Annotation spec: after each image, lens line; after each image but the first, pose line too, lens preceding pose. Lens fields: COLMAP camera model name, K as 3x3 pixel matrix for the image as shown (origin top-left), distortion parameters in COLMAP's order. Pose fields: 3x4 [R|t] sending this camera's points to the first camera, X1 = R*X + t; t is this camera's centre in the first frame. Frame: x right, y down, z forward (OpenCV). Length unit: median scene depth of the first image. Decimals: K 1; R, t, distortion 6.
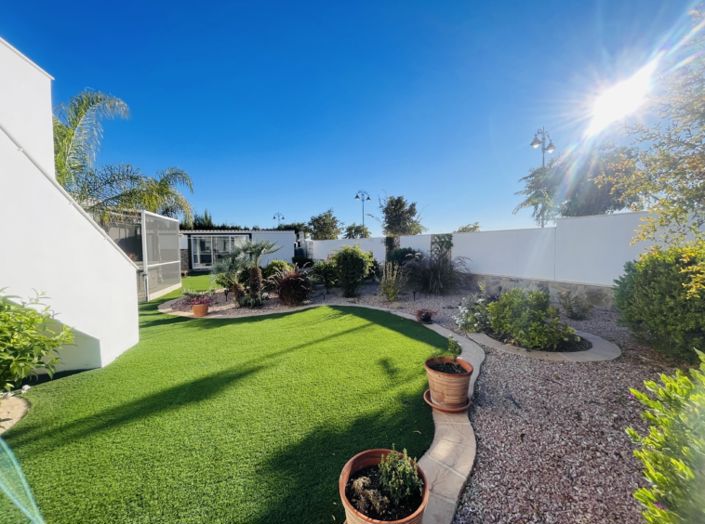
lens RADIAL K [[281.9, 0, 352.5], [0, 281.9, 262.0], [0, 0, 1]] dist [0.001098, 0.000228]
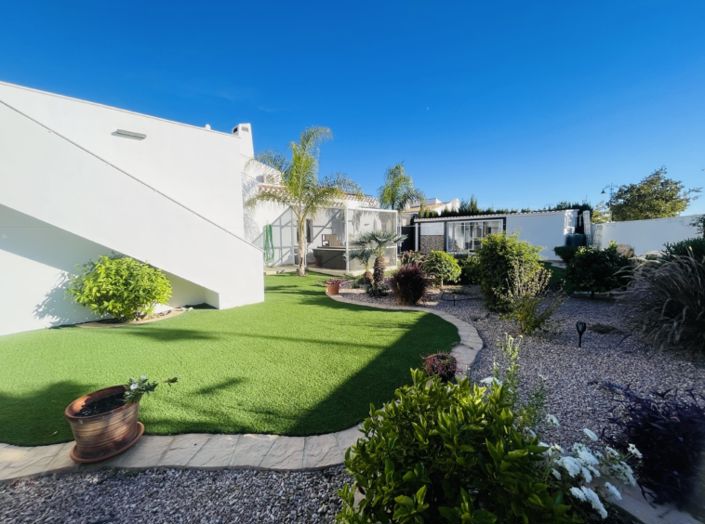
lens RADIAL K [[281.9, 0, 352.5], [0, 281.9, 262.0], [0, 0, 1]] dist [0.001098, 0.000228]
pose [[0.488546, 0.091164, -0.867763, 0.162919], [-0.042440, 0.995833, 0.080725, -0.013599], [0.871505, -0.002610, 0.490379, 0.149398]]
